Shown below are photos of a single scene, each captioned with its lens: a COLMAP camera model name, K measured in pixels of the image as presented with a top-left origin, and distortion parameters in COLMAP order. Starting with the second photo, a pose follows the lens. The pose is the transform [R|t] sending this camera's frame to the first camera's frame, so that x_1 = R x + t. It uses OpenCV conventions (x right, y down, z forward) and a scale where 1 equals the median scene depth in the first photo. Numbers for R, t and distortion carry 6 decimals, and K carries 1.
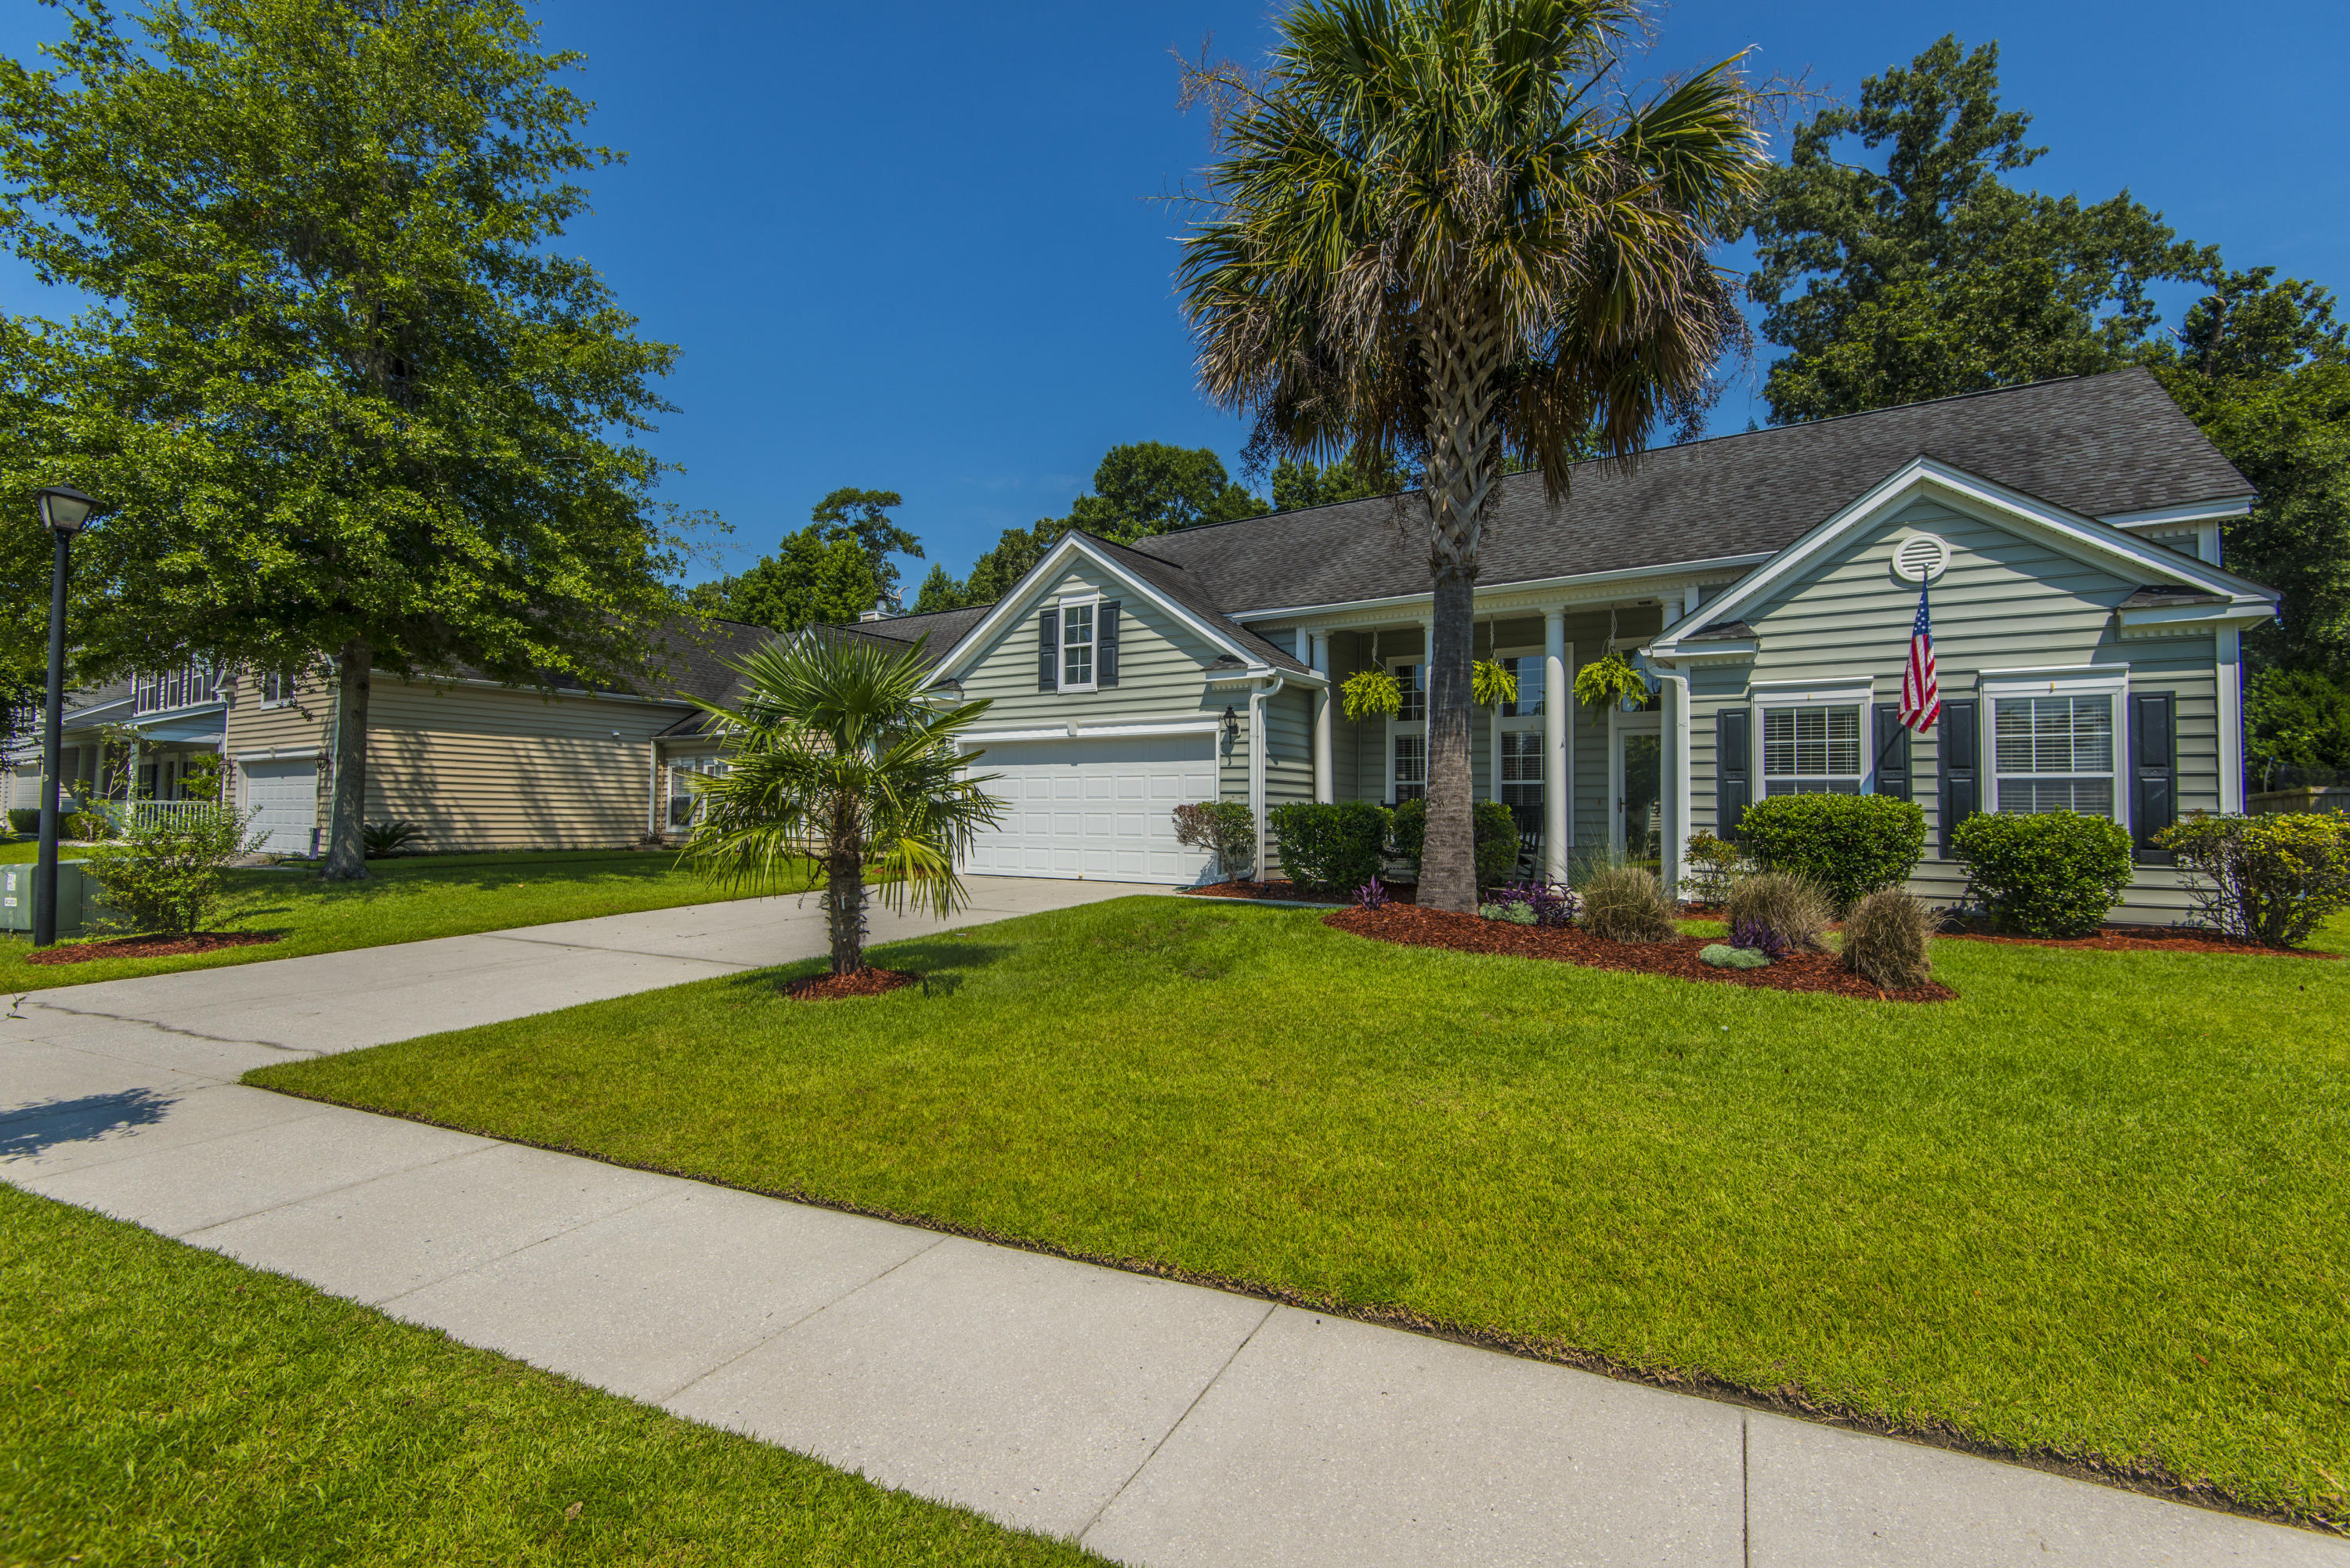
lens RADIAL K [[1057.5, 0, 1175.0], [0, 1057.5, 784.0], [0, 0, 1]] dist [0.039603, -0.024967]
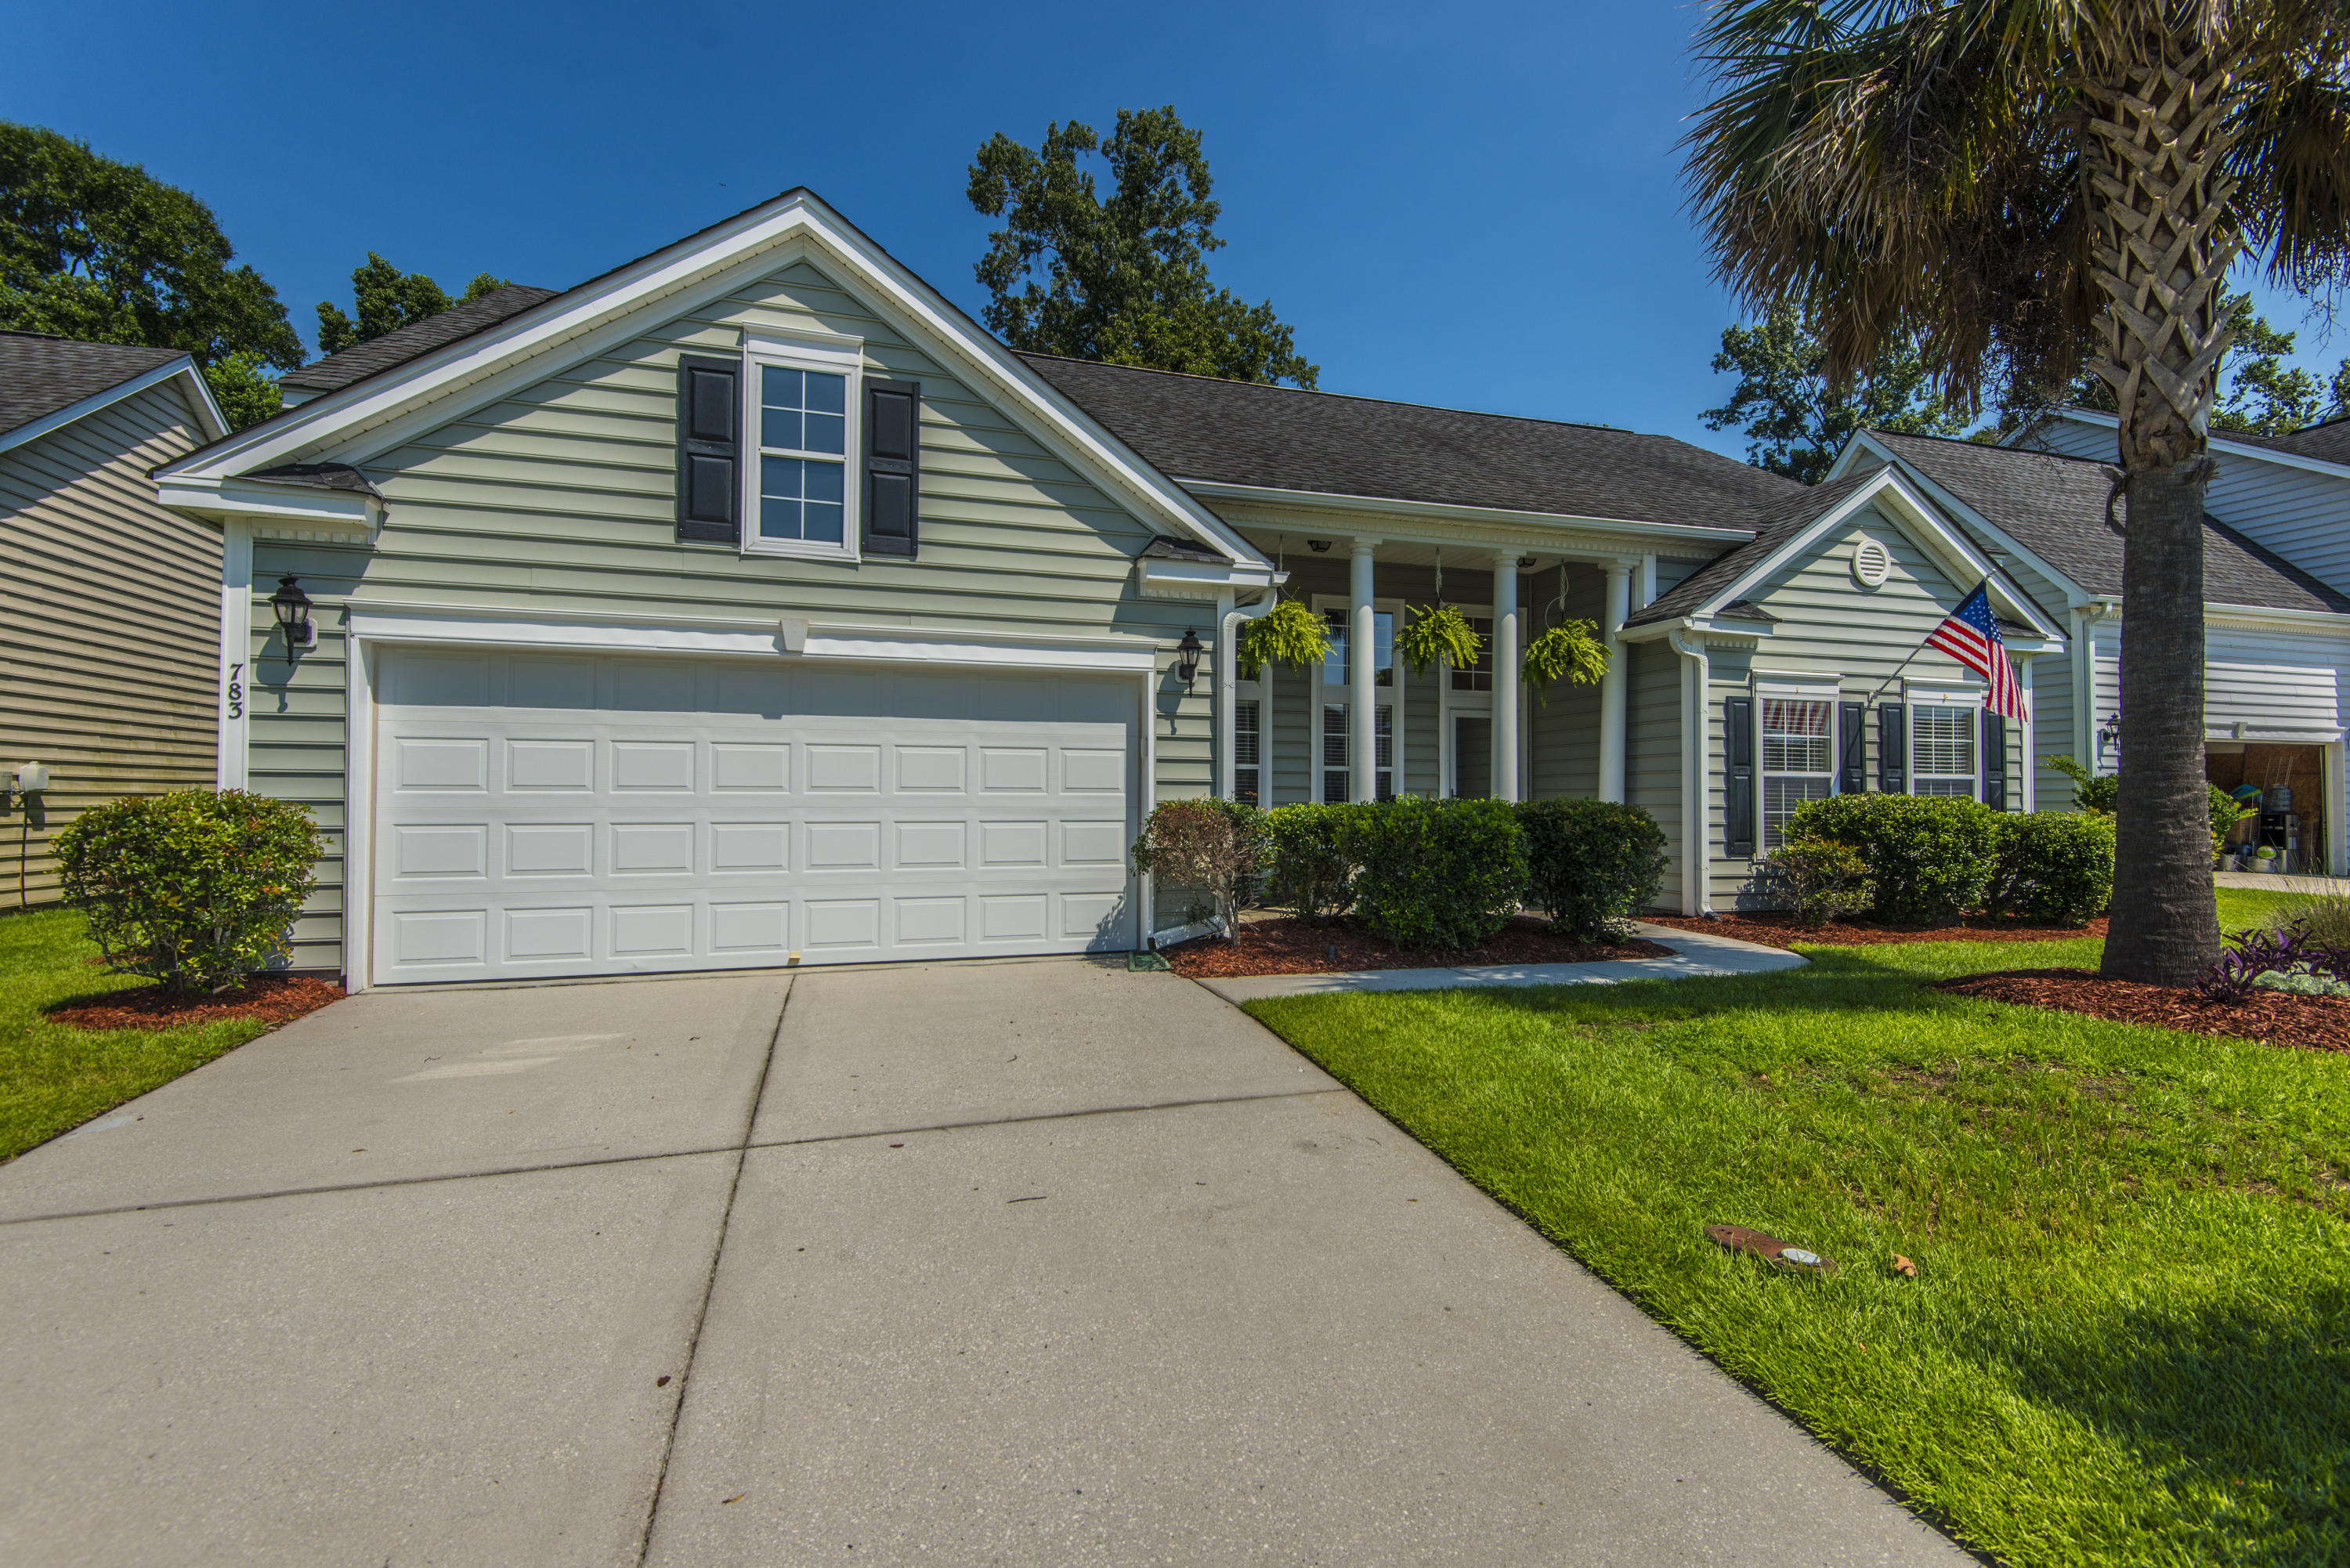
lens RADIAL K [[1057.5, 0, 1175.0], [0, 1057.5, 784.0], [0, 0, 1]] dist [0.039603, -0.024967]
pose [[0.624264, 0.000554, 0.781213, -0.372989], [-0.022832, 0.999586, 0.017536, -0.001122], [-0.780879, -0.028784, 0.624018, 0.622952]]
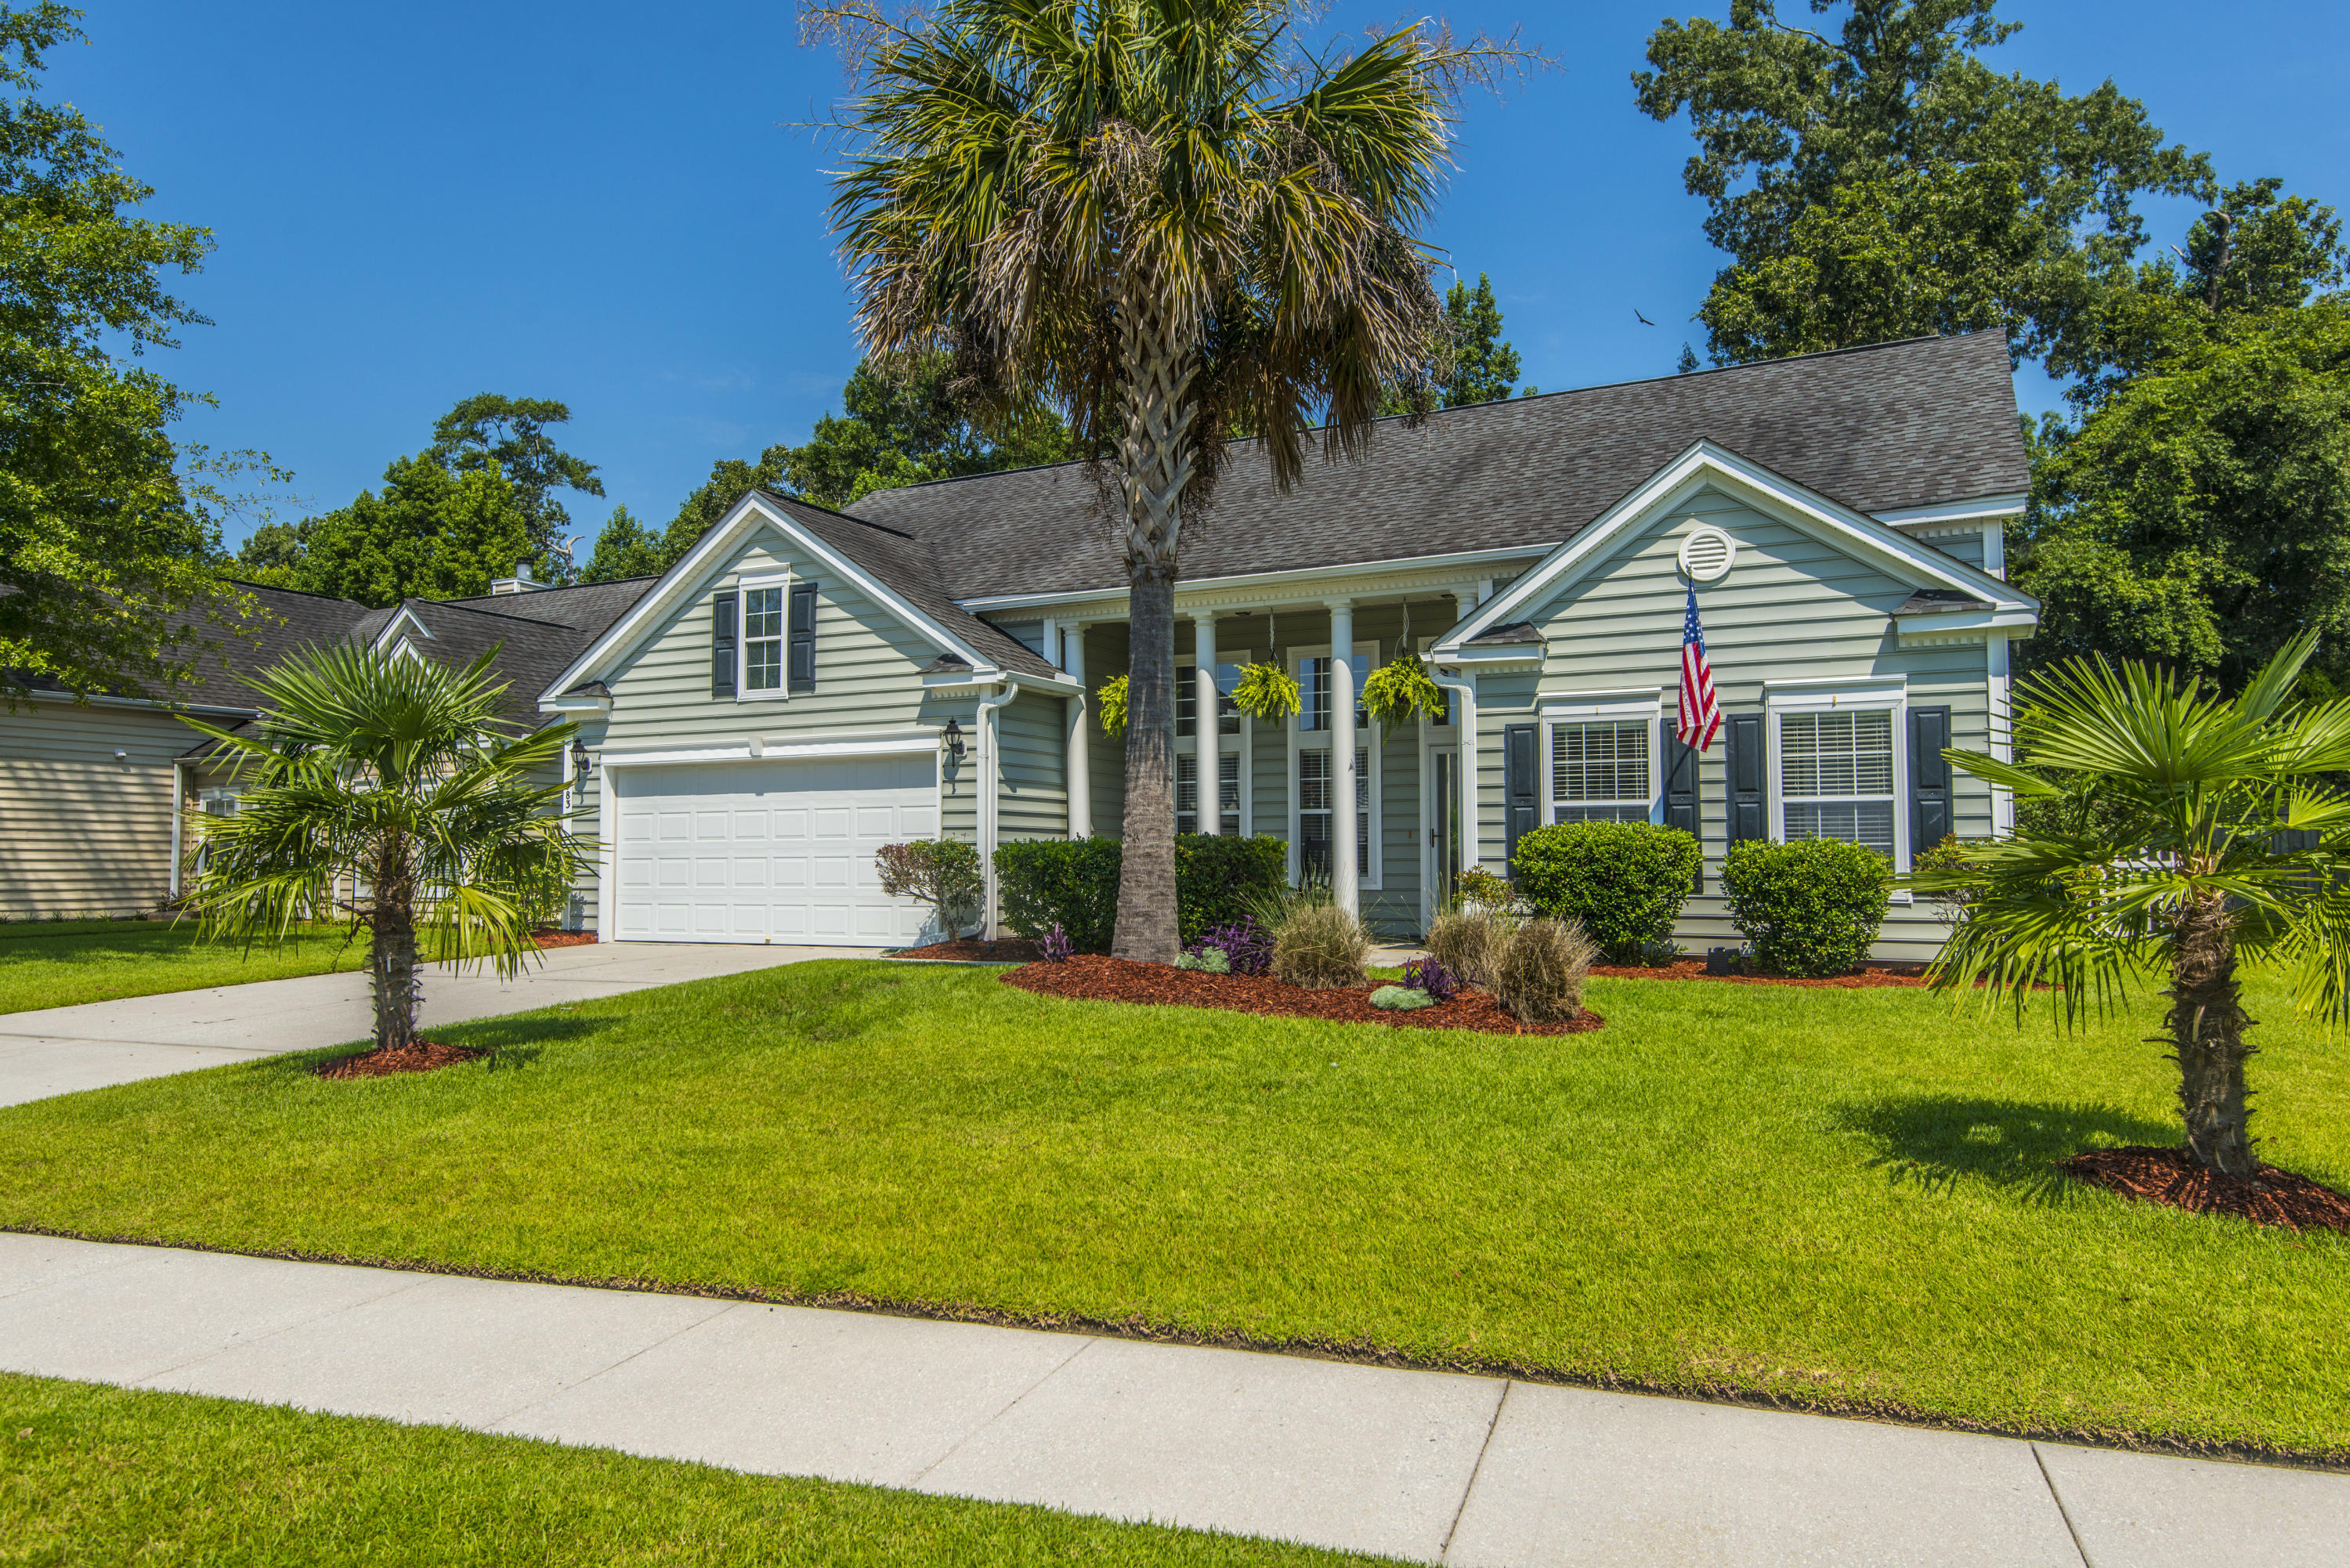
lens RADIAL K [[1505.1, 0, 1175.0], [0, 1505.1, 784.0], [0, 0, 1]] dist [0.036303, -0.027210]
pose [[0.992844, -0.007684, 0.119172, 0.078778], [0.010198, 0.999738, -0.020501, -0.000053], [-0.118984, 0.021570, 0.992662, -0.130931]]
